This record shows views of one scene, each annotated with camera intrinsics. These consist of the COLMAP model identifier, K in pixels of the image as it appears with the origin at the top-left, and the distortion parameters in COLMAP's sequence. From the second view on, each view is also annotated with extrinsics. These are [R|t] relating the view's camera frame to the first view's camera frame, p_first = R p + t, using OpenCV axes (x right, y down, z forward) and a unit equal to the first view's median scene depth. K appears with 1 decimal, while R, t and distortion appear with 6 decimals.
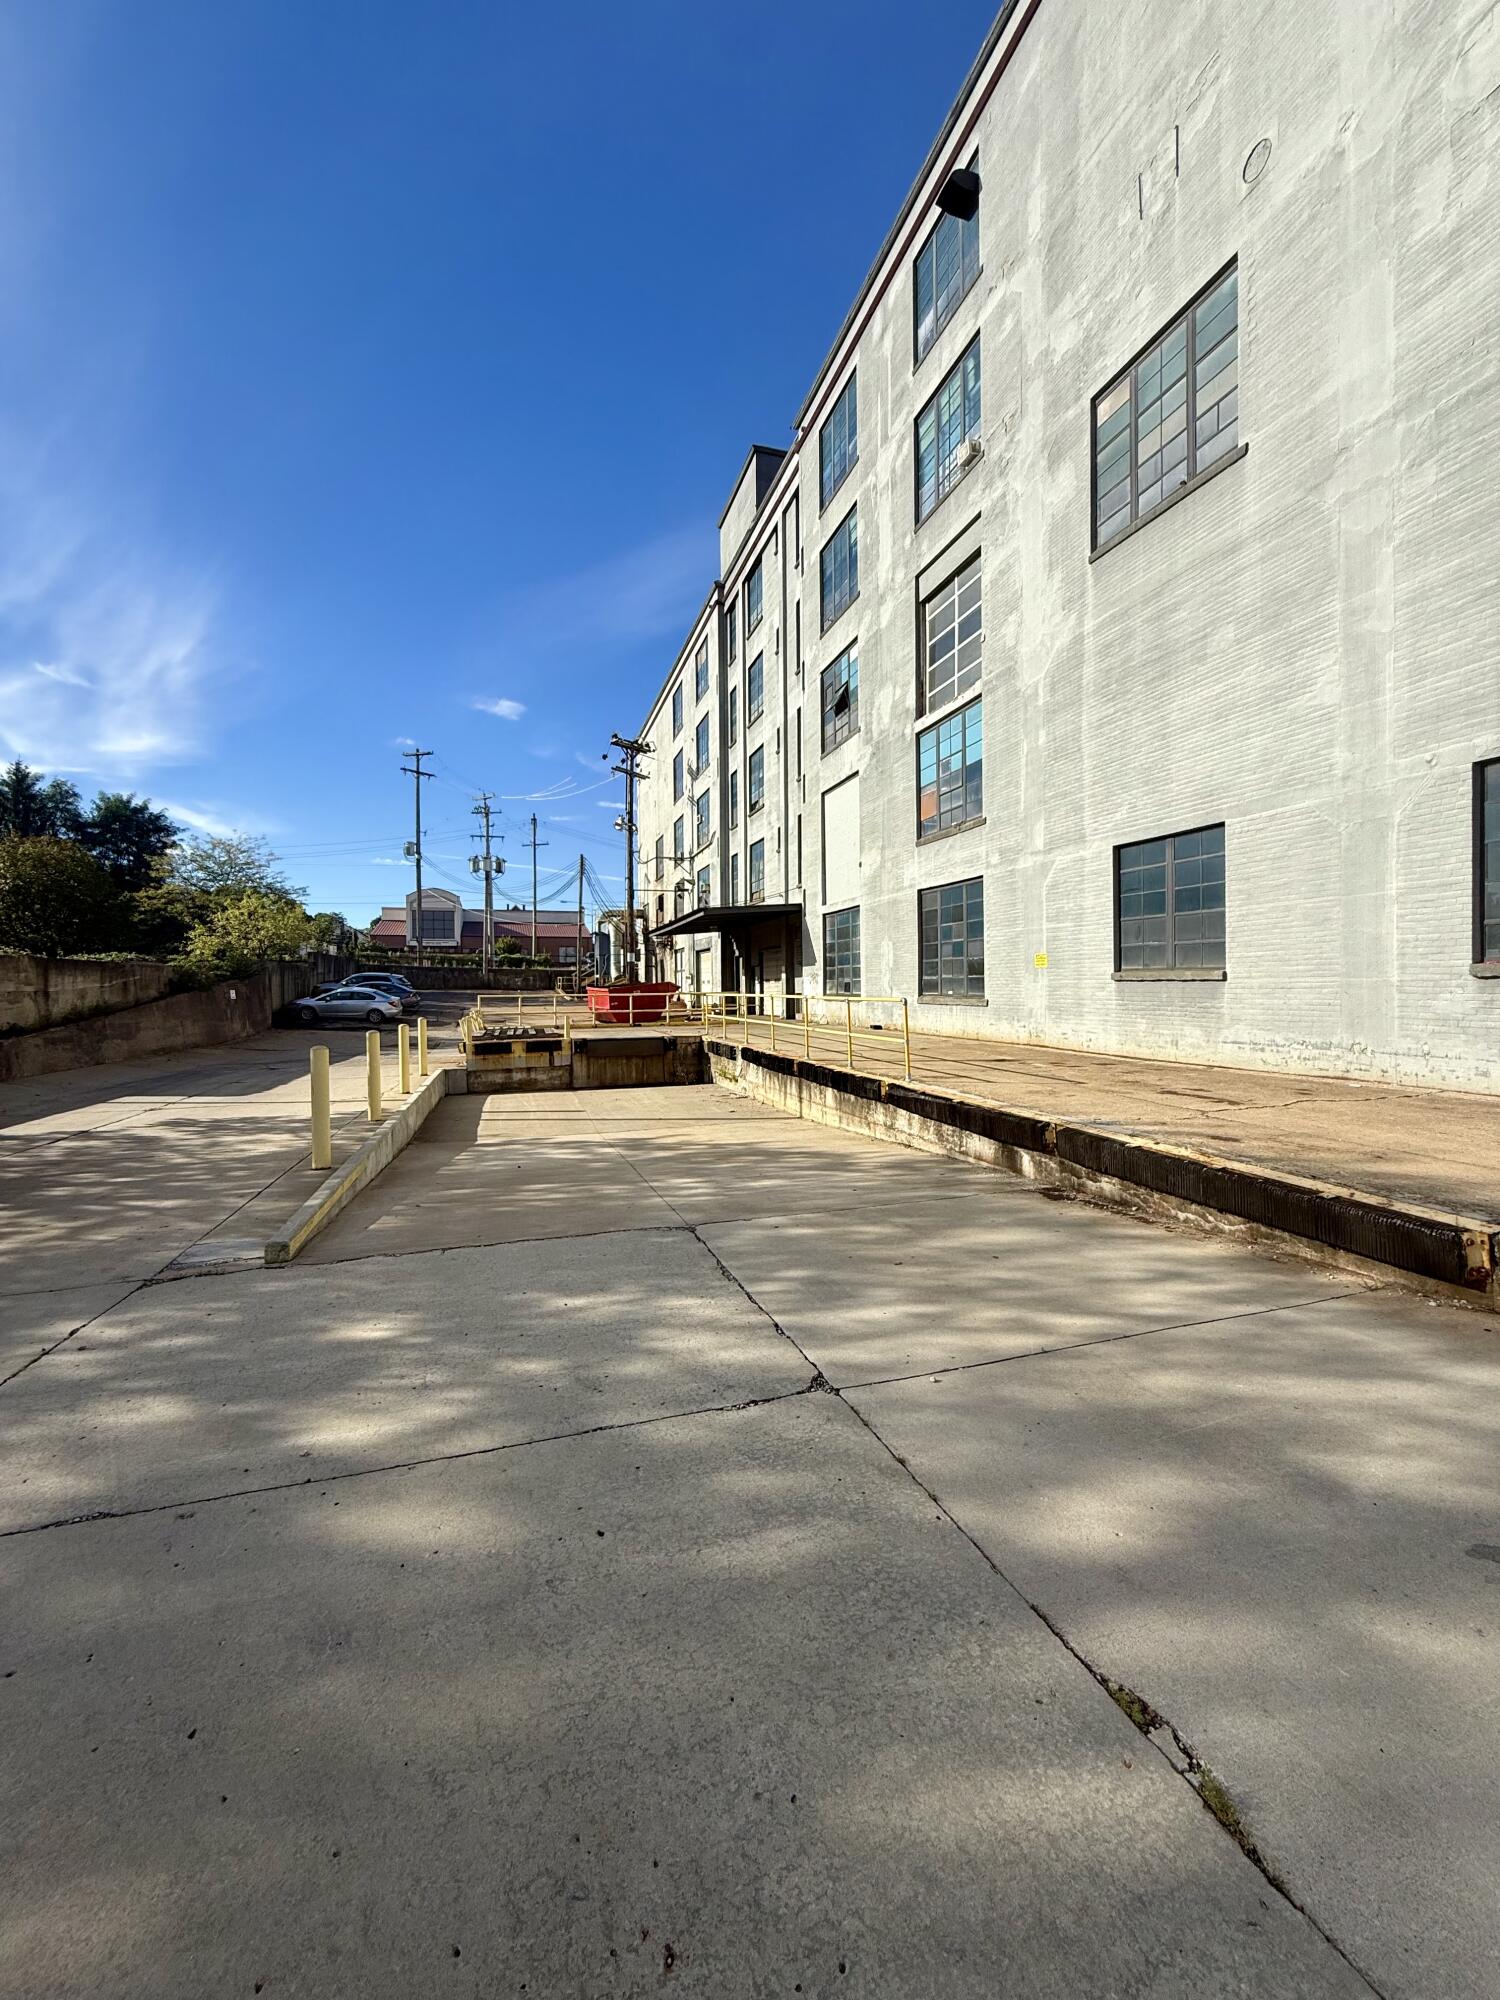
lens RADIAL K [[798.7, 0, 756.7], [0, 798.7, 993.9], [0, 0, 1]] dist [0.000733, 0.000135]
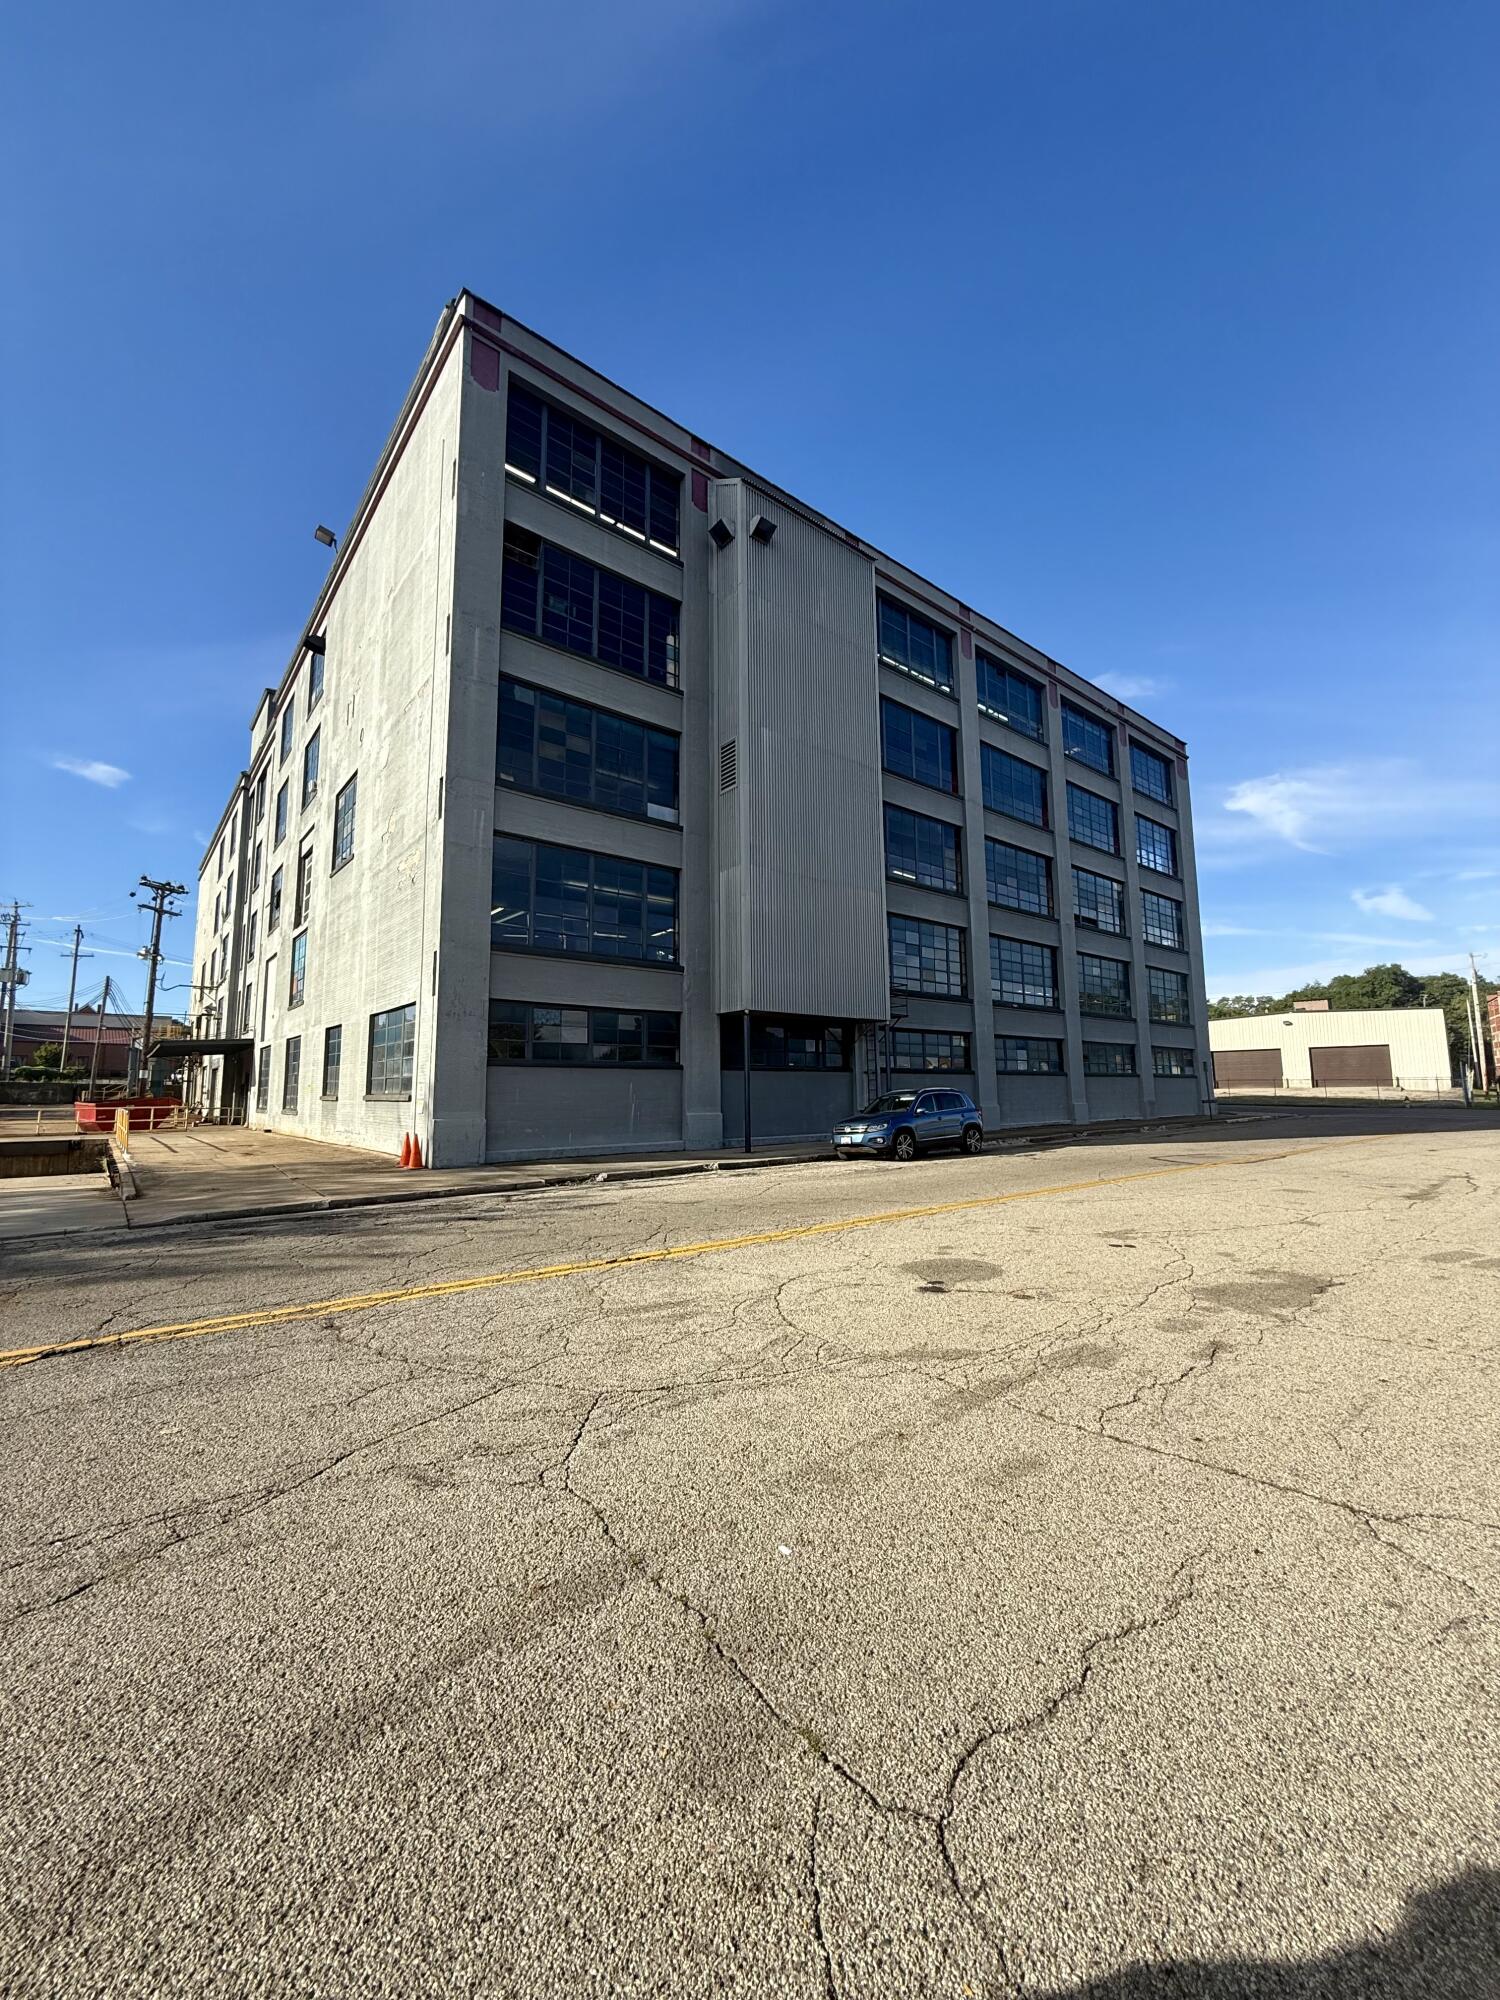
lens RADIAL K [[798.7, 0, 743.2], [0, 798.7, 998.0], [0, 0, 1]] dist [0.000733, 0.000135]
pose [[0.926525, 0.038519, 0.374257, 0.441318], [0.009637, 0.991989, -0.125955, -0.007341], [-0.376111, 0.120308, 0.918731, -0.786632]]
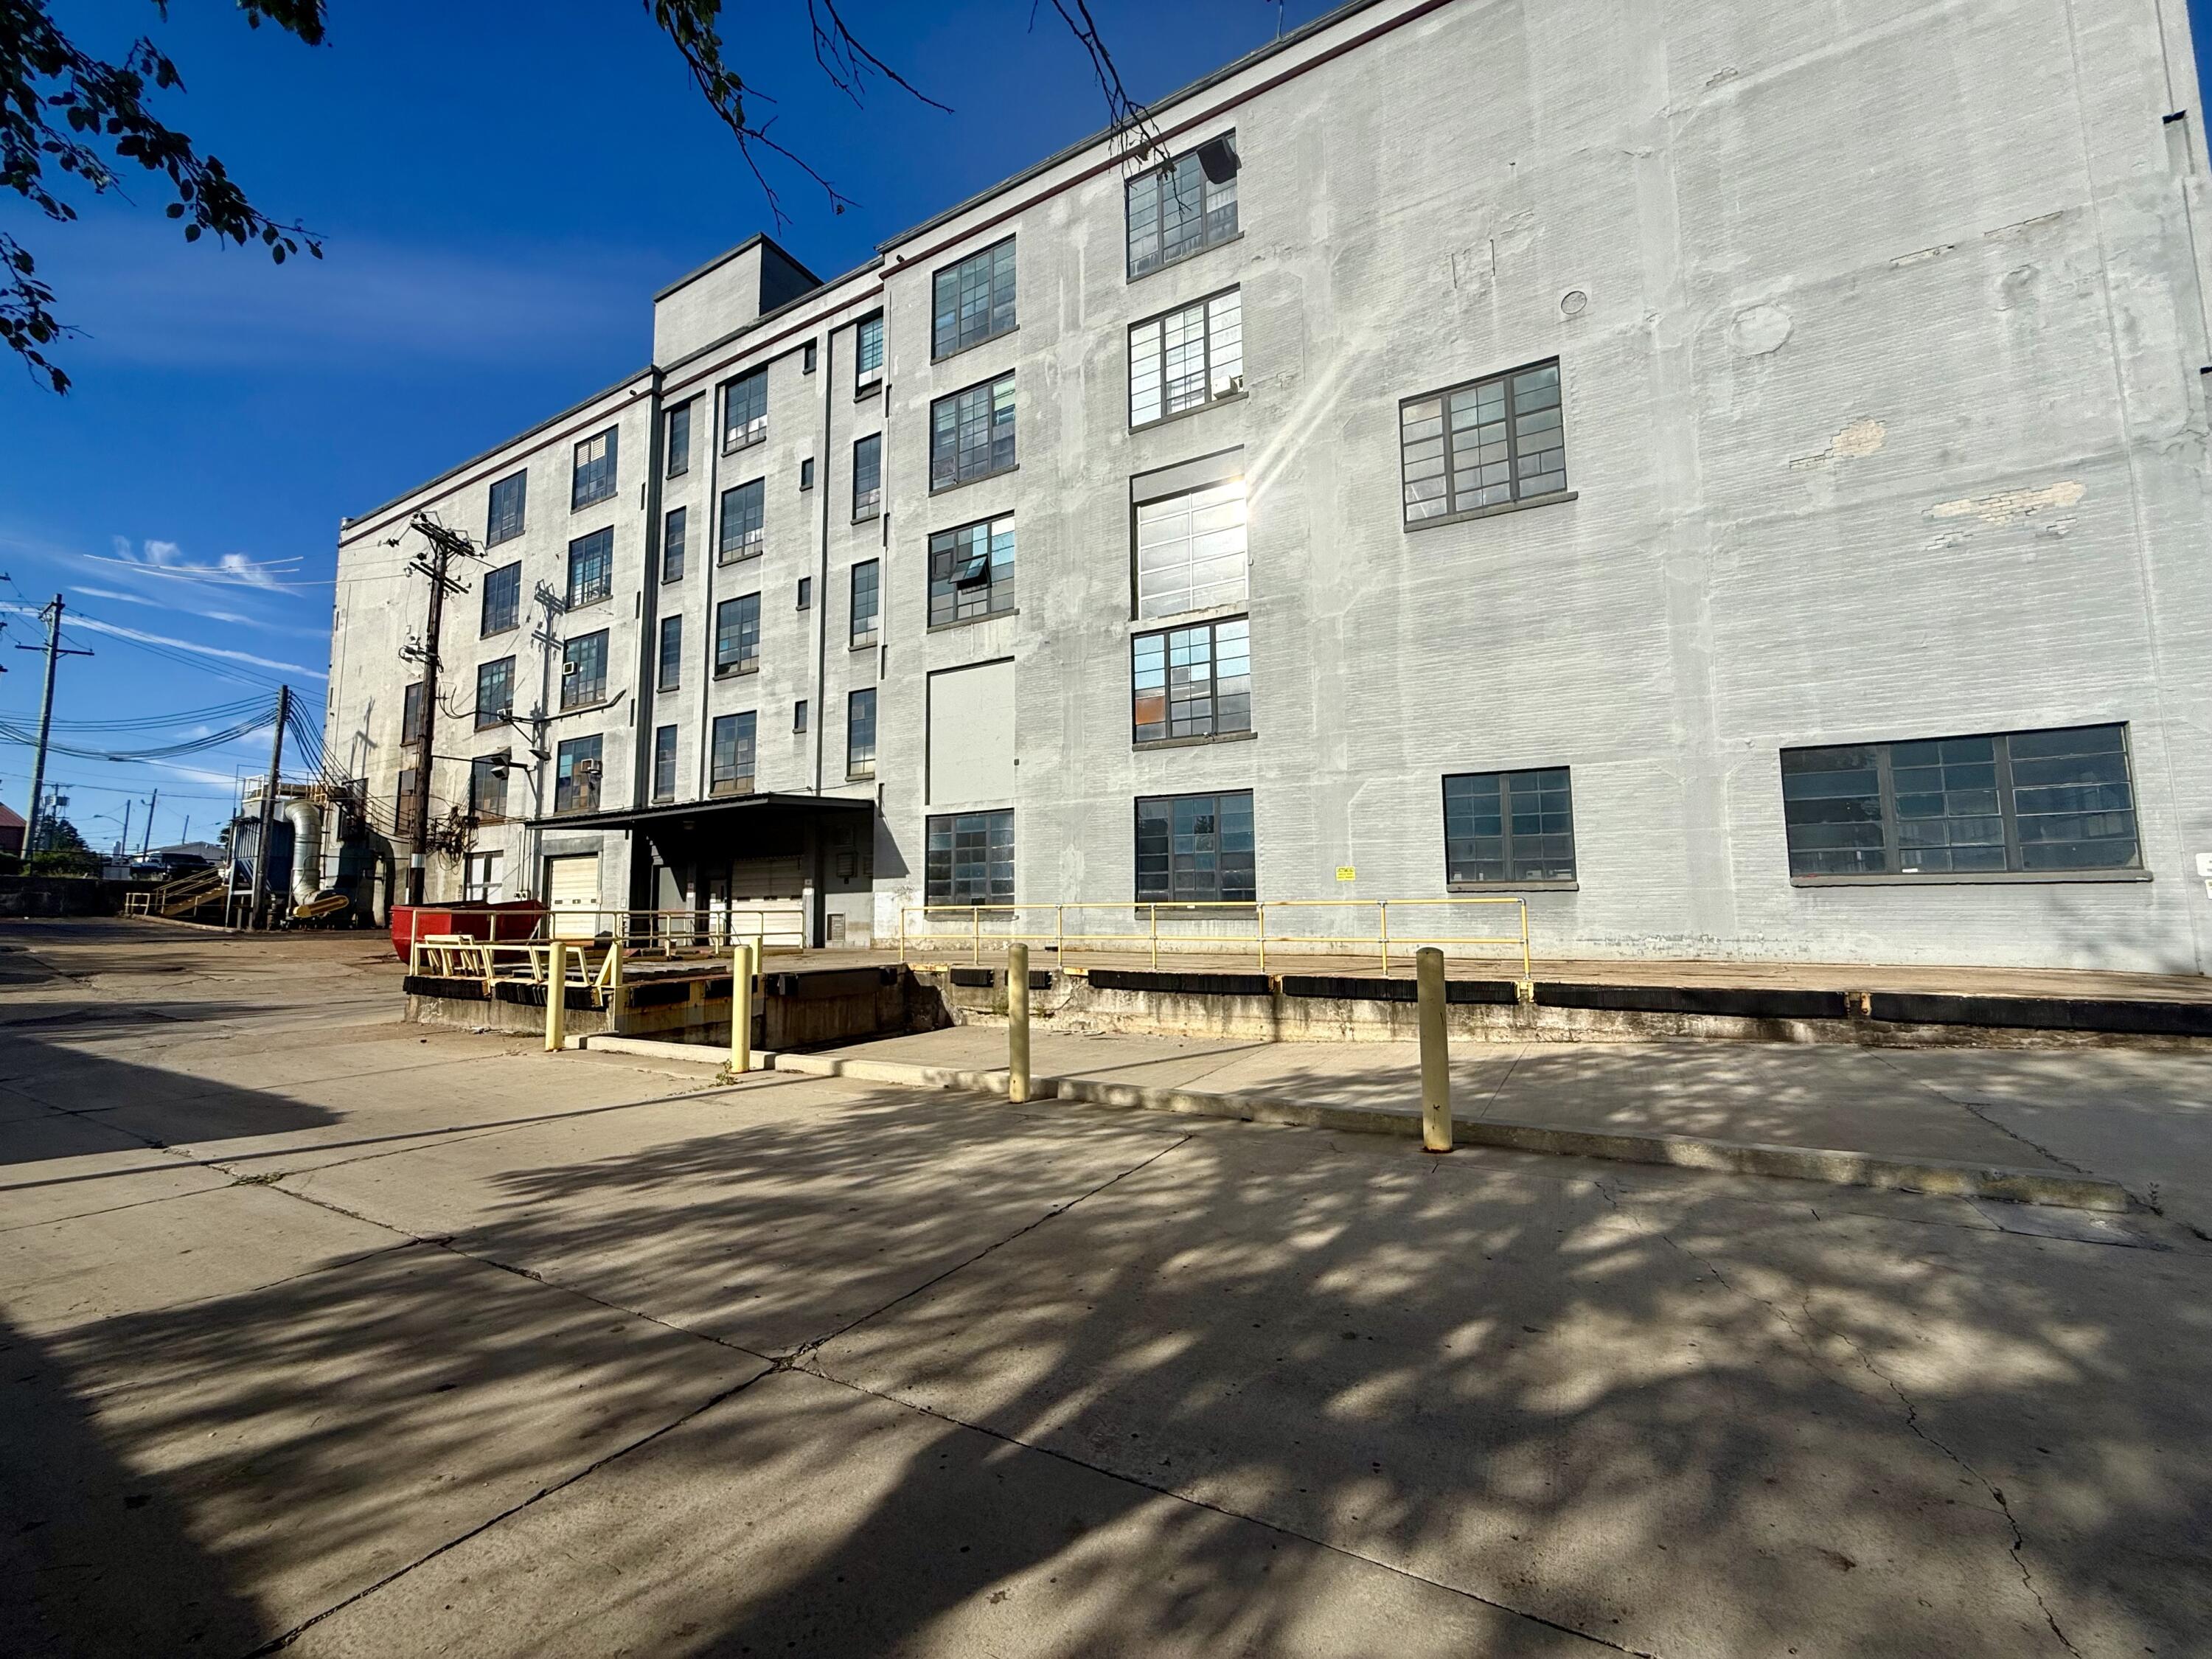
lens RADIAL K [[883.4, 0, 1106.4], [0, 883.4, 826.9], [0, 0, 1]] dist [0.000733, 0.000135]
pose [[0.733022, 0.070073, 0.676586, -0.541761], [0.007549, 0.993780, -0.111102, 0.019490], [-0.680164, 0.086548, 0.727933, 0.290187]]
